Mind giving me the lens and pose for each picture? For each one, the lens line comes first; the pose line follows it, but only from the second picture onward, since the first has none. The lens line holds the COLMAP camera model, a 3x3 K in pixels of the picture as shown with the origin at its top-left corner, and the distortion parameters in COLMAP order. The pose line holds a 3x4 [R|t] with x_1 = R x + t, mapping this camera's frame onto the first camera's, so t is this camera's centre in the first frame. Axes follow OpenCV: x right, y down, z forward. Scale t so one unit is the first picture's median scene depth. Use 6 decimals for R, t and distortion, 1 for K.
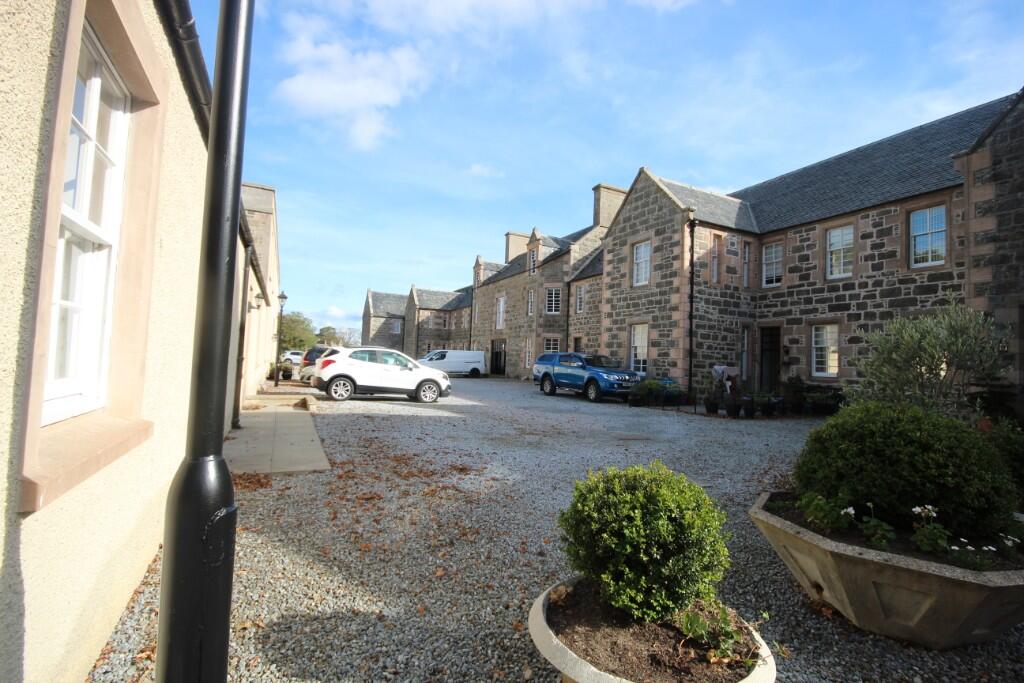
lens RADIAL K [[472.0, 0, 519.2], [0, 472.0, 336.6], [0, 0, 1]] dist [-0.002078, -0.000693]
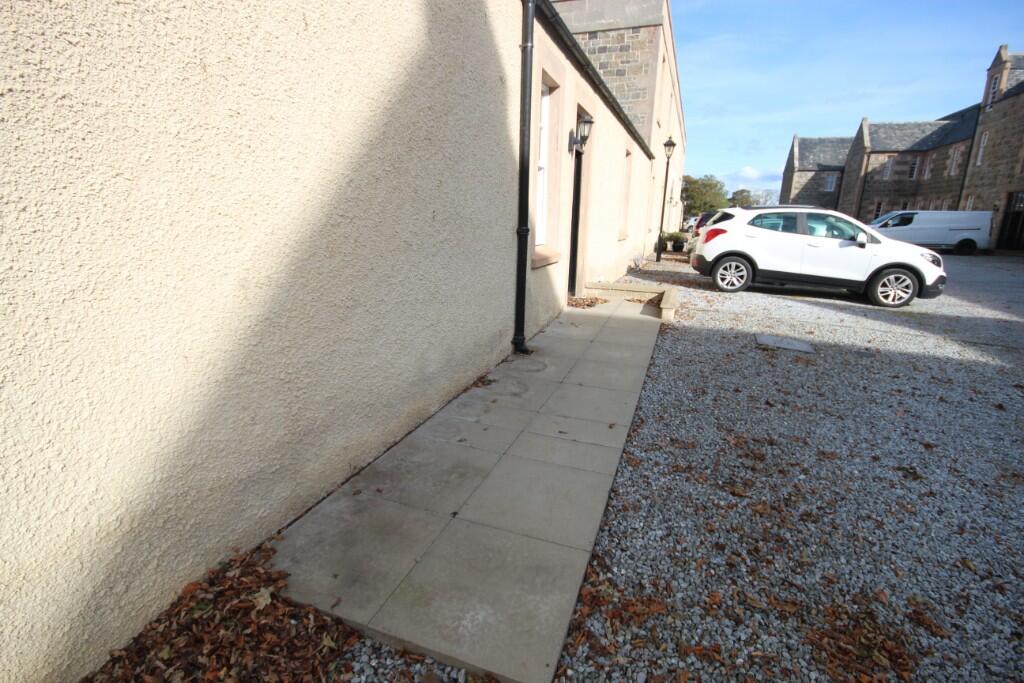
lens RADIAL K [[472.0, 0, 519.2], [0, 472.0, 336.6], [0, 0, 1]] dist [-0.002078, -0.000693]
pose [[0.686816, 0.157414, -0.709580, -0.031075], [0.043729, 0.965548, 0.256524, 0.004124], [0.725514, -0.207214, 0.656271, 0.103317]]
